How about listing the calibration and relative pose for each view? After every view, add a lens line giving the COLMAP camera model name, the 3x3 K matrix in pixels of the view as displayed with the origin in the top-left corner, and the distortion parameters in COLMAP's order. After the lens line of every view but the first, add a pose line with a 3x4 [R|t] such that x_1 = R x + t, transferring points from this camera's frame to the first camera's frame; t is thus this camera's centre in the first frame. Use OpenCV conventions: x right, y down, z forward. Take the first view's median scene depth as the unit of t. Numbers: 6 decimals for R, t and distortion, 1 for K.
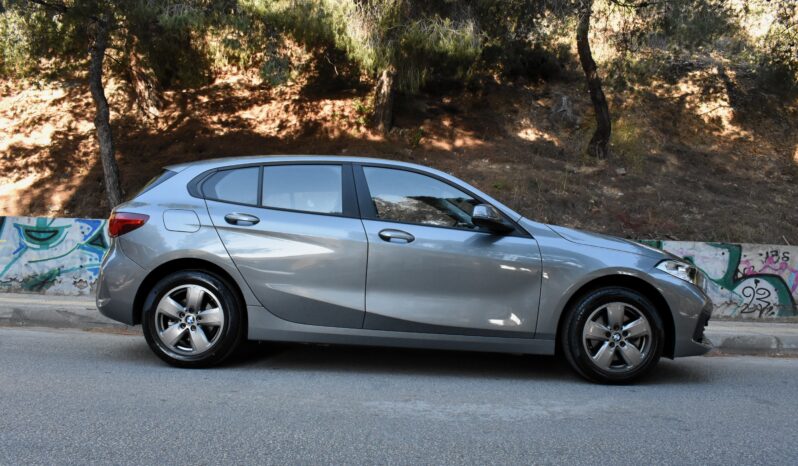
lens RADIAL K [[659.7, 0, 399.0], [0, 659.7, 233.0], [0, 0, 1]] dist [-0.092956, 0.005635]
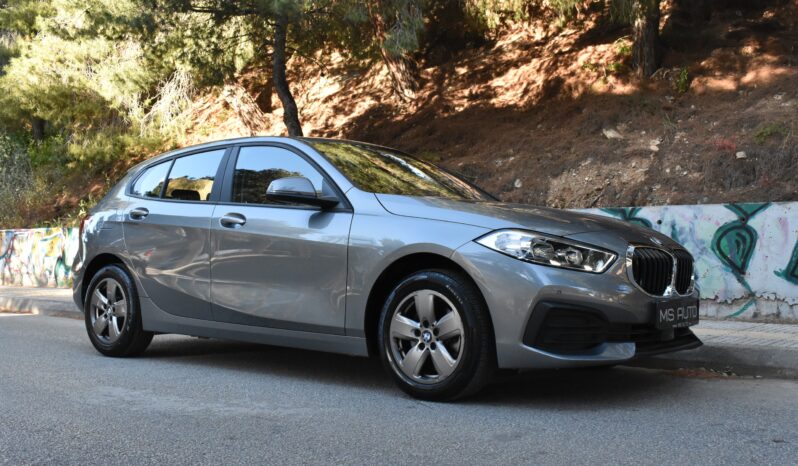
lens RADIAL K [[871.6, 0, 399.0], [0, 871.6, 233.0], [0, 0, 1]] dist [-0.072826, 0.011650]
pose [[0.780353, -0.053693, -0.623030, 0.355091], [0.054671, 0.998350, -0.017563, 0.021080], [0.622945, -0.020356, 0.782000, 0.072827]]
